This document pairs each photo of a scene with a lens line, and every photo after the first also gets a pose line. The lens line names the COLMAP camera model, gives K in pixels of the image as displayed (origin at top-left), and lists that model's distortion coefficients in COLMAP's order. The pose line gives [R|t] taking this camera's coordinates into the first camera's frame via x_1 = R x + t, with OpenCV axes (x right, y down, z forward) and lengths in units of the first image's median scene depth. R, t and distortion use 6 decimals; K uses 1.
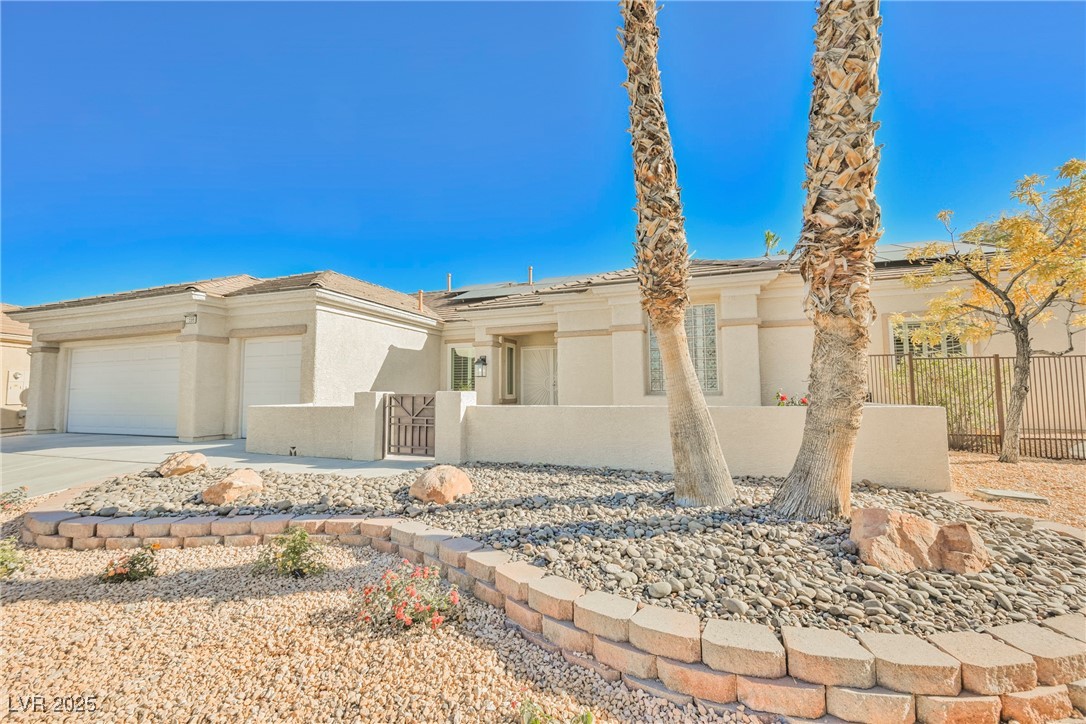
lens RADIAL K [[430.0, 0, 547.6], [0, 430.0, 362.7], [0, 0, 1]] dist [-0.001307, -0.000118]
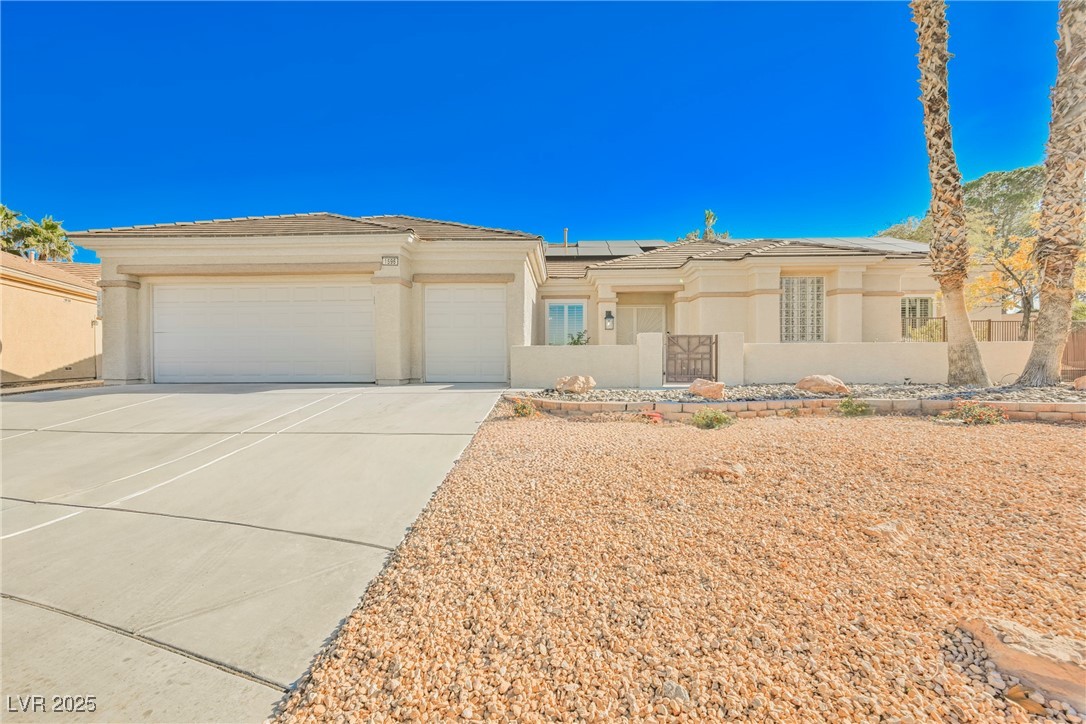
lens RADIAL K [[474.3, 0, 540.5], [0, 474.3, 364.6], [0, 0, 1]] dist [0.000531, 0.000526]
pose [[0.955693, 0.003841, 0.294341, -0.840346], [-0.023719, 0.997668, 0.063994, 0.059463], [-0.293409, -0.068140, 0.953555, -0.159363]]
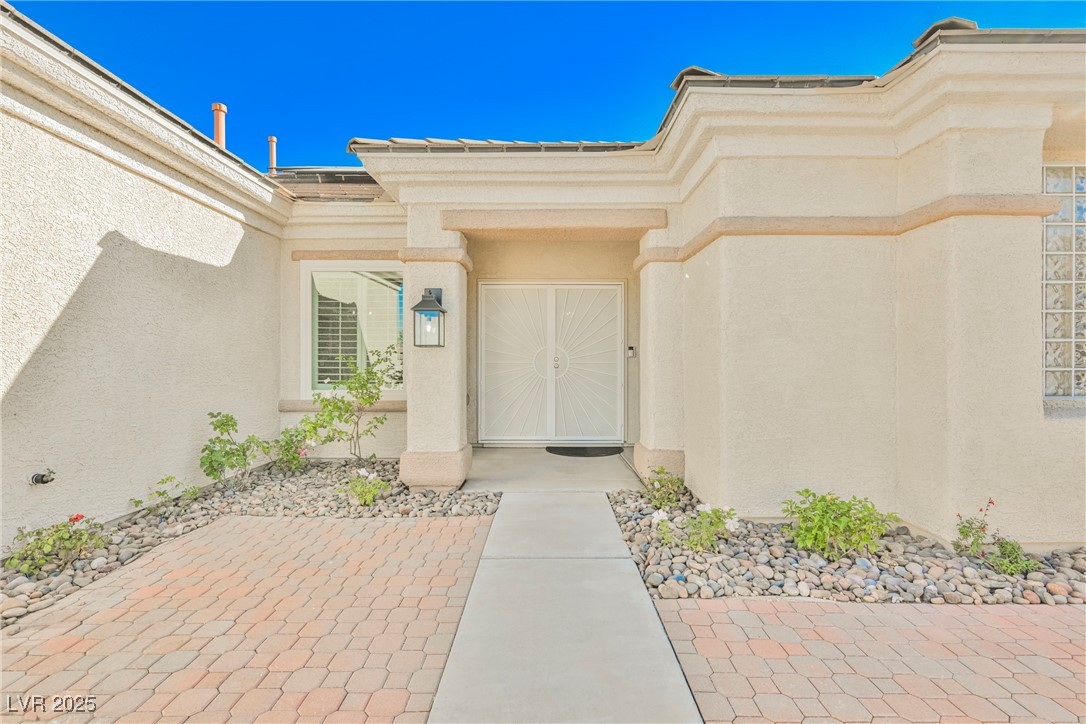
lens RADIAL K [[497.7, 0, 543.0], [0, 497.7, 362.0], [0, 0, 1]] dist [-0.000788, 0.000002]
pose [[0.947643, 0.008265, 0.319225, -0.240110], [-0.028812, 0.997801, 0.059698, 0.020670], [-0.318030, -0.065770, 0.945797, 0.715275]]
